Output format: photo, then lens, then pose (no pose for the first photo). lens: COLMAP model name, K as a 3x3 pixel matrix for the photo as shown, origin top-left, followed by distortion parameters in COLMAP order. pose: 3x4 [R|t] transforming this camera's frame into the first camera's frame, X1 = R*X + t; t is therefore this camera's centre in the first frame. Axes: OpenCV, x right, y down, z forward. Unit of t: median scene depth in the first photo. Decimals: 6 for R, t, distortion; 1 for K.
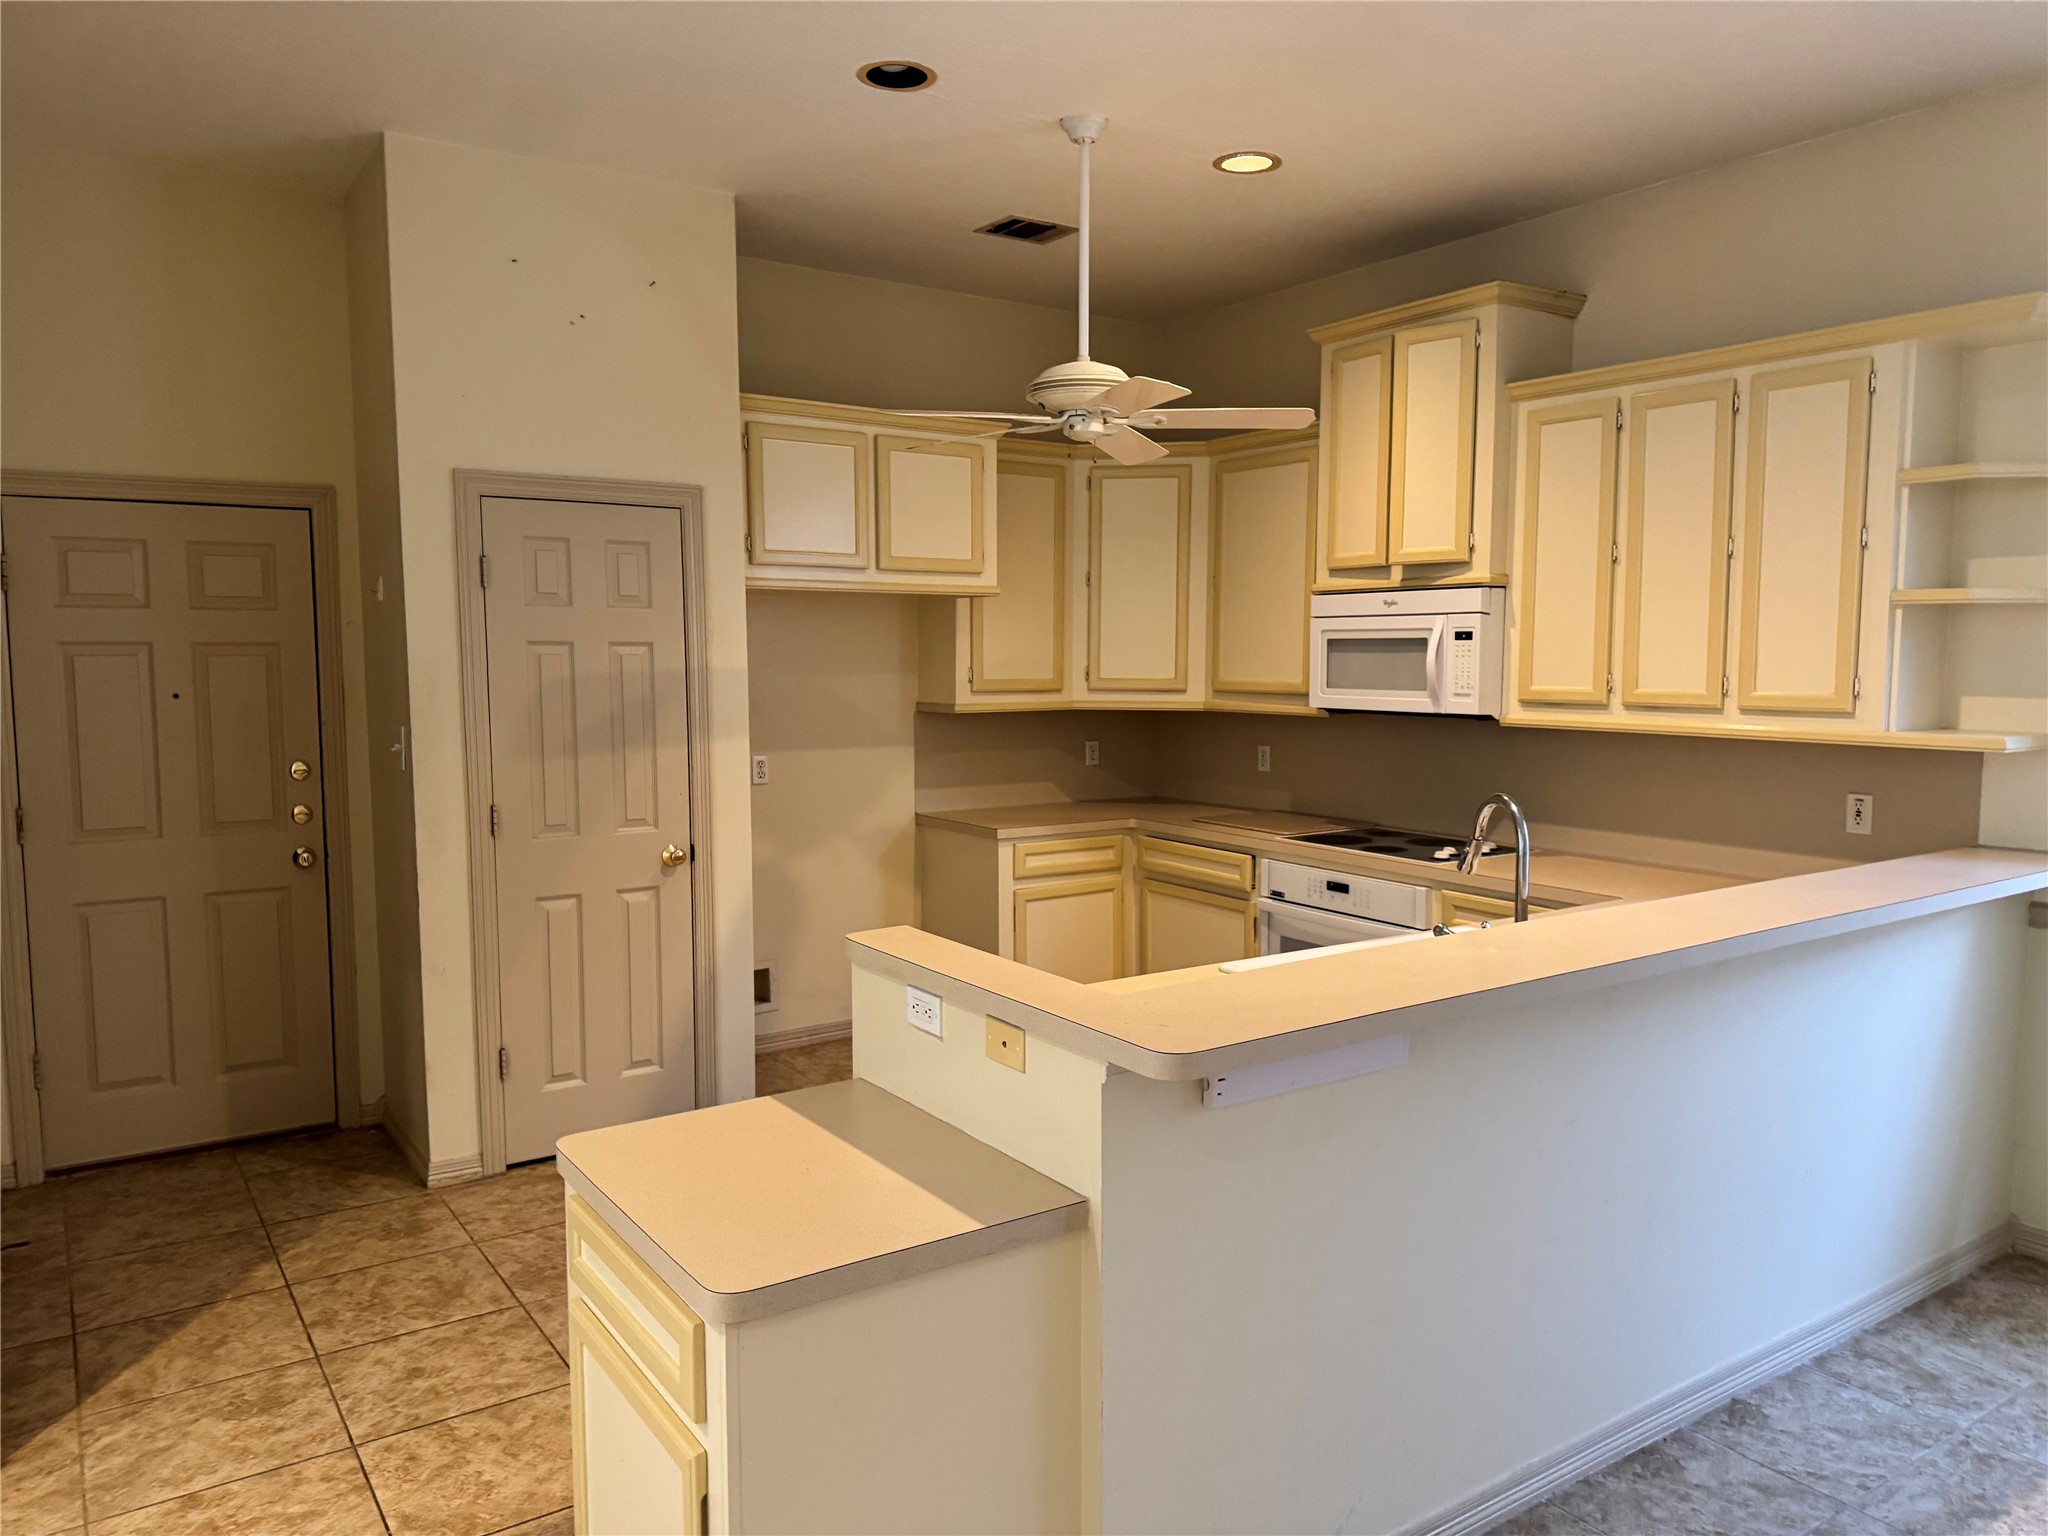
lens RADIAL K [[1443.3, 0, 1025.4], [0, 1443.3, 775.5], [0, 0, 1]] dist [0.095104, -0.132635]
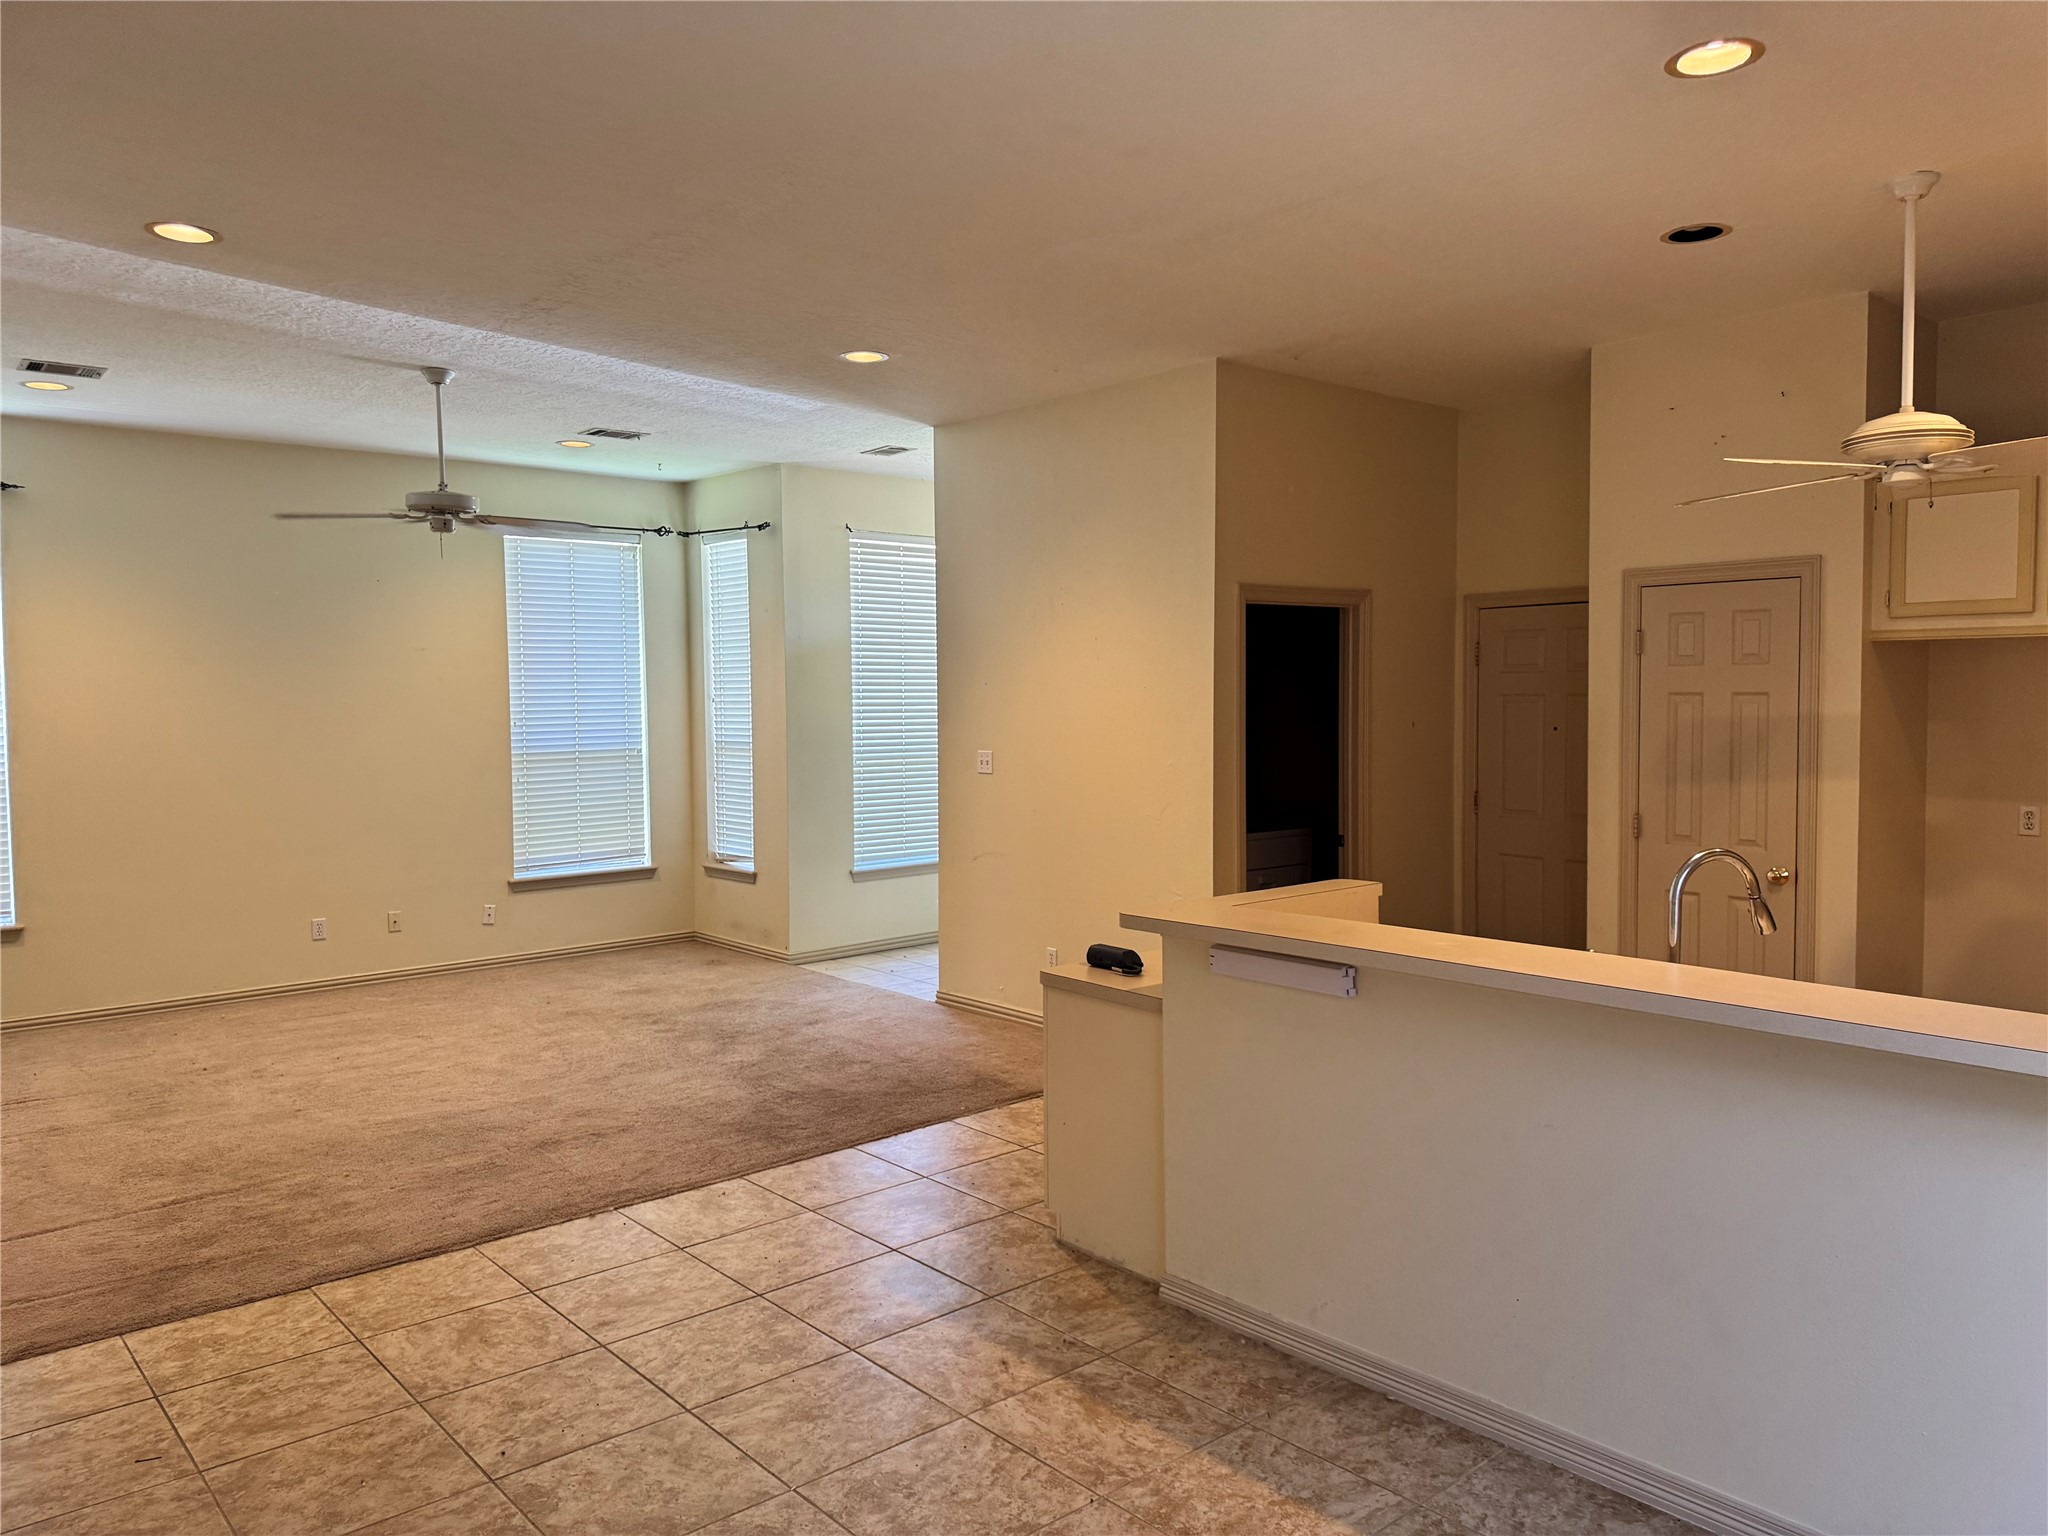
lens RADIAL K [[1445.5, 0, 1036.2], [0, 1445.5, 767.2], [0, 0, 1]] dist [0.000422, -0.000554]
pose [[0.117086, 0.052987, -0.991707, 0.822889], [-0.081214, 0.995742, 0.043614, -0.032963], [0.989796, 0.075434, 0.120891, 0.265440]]
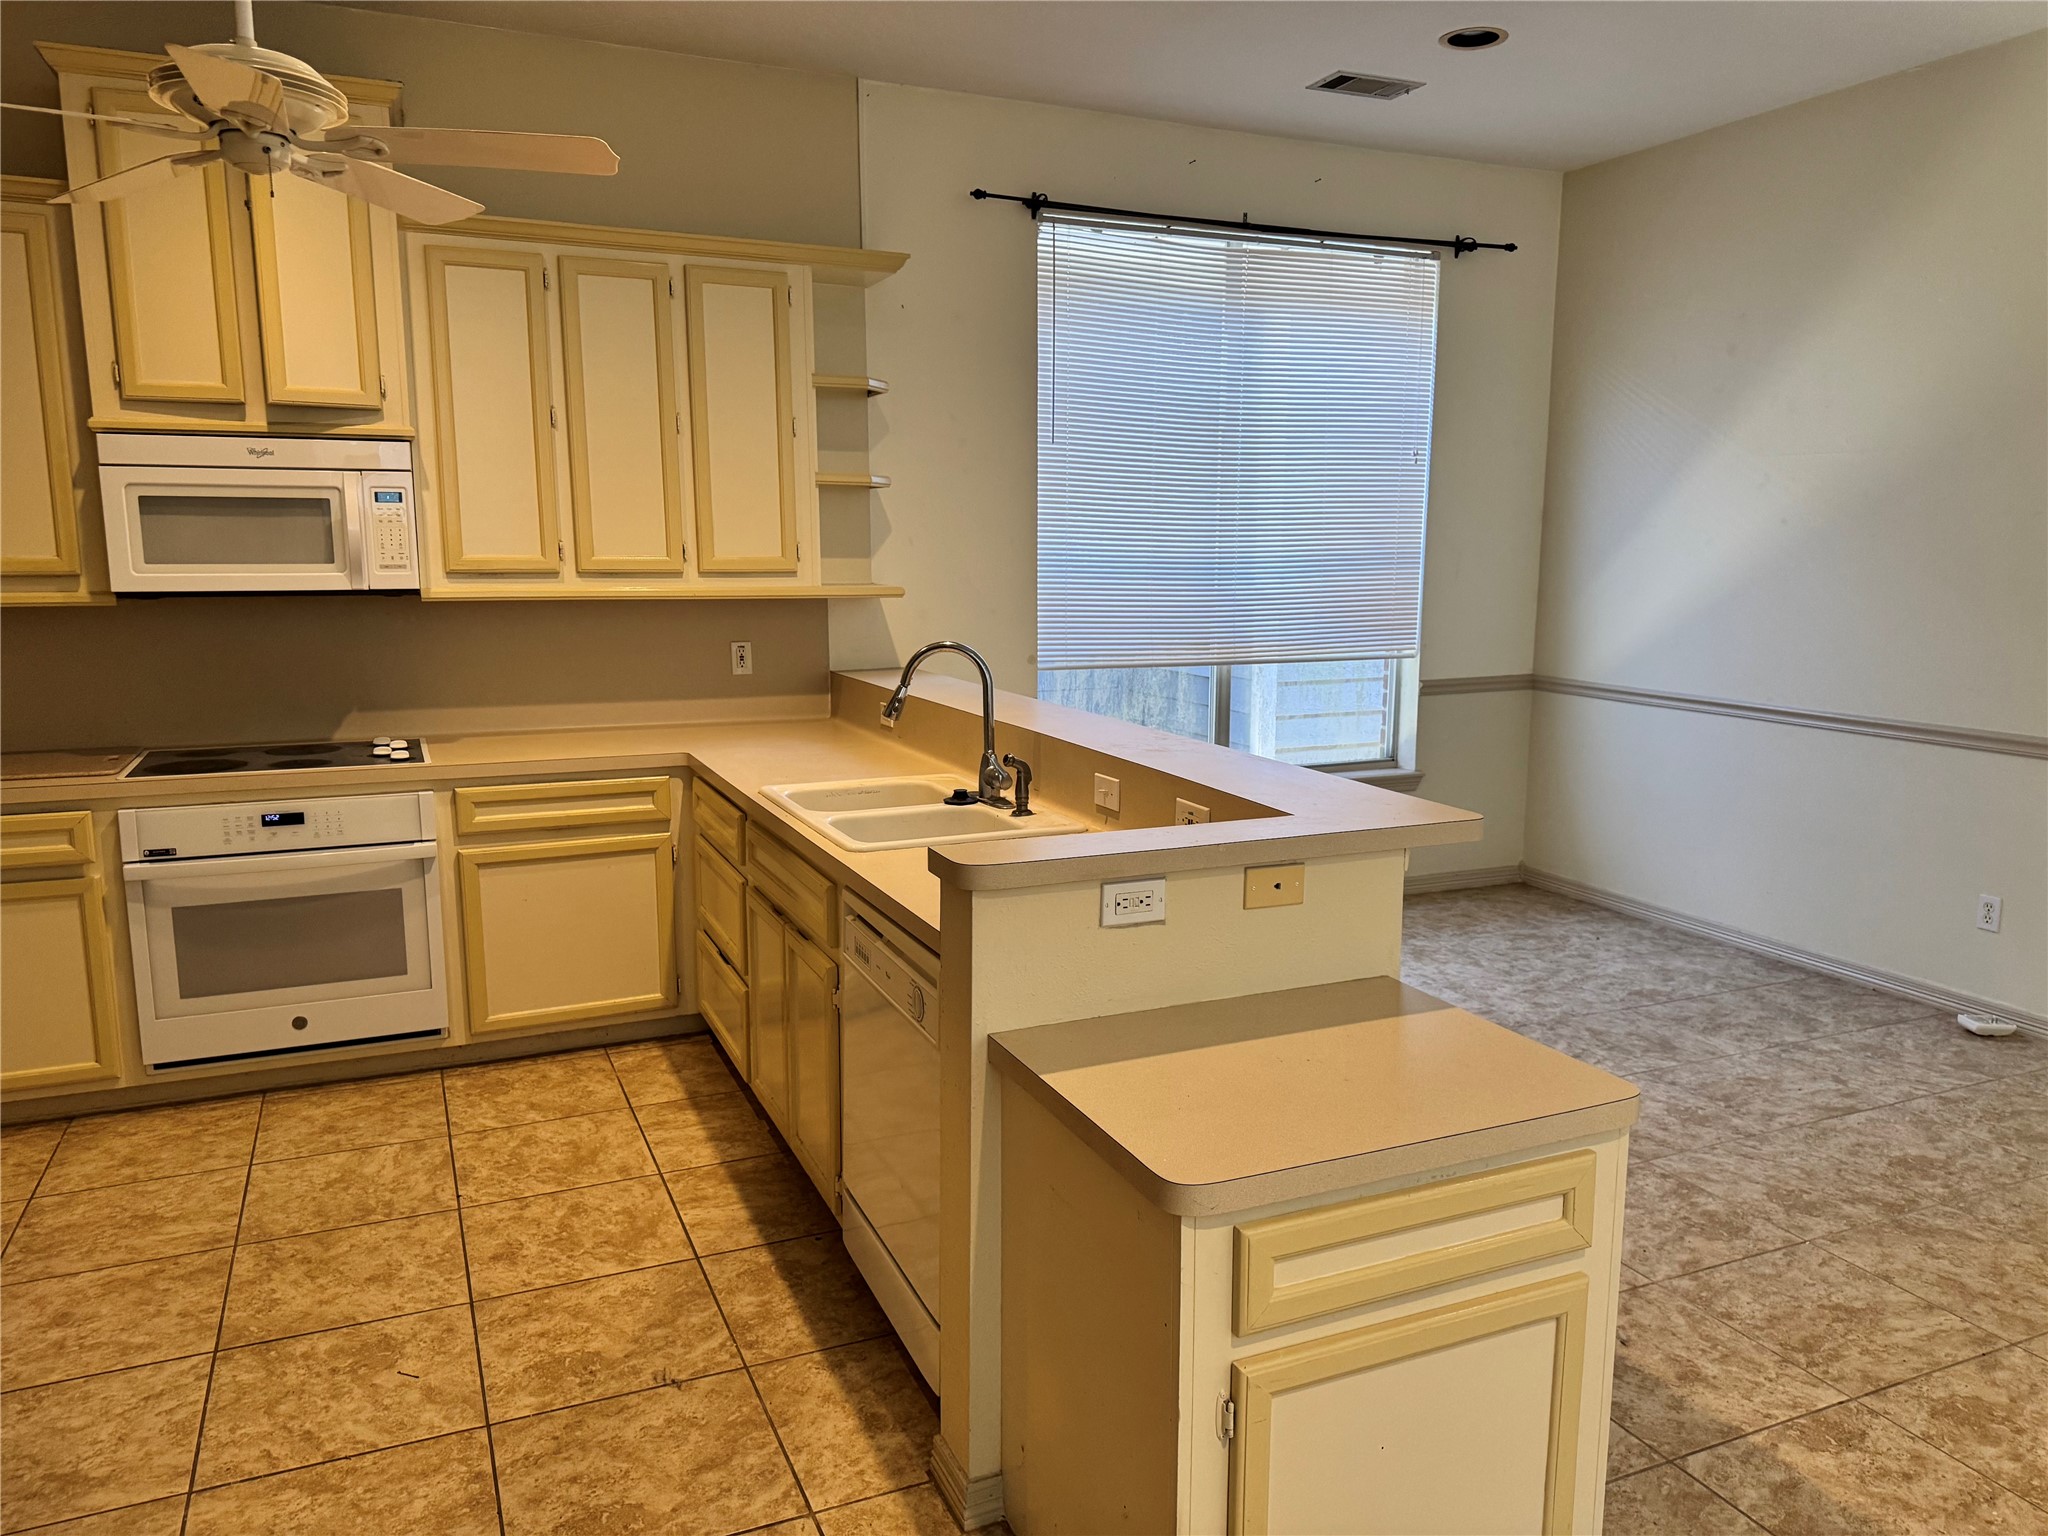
lens RADIAL K [[1467.1, 0, 1047.9], [0, 1467.1, 776.1], [0, 0, 1]] dist [0.023639, -0.028699]
pose [[0.169739, -0.156658, 0.972958, -0.502775], [0.085789, 0.985885, 0.143773, -0.025454], [-0.981748, 0.059065, 0.180783, 0.472397]]
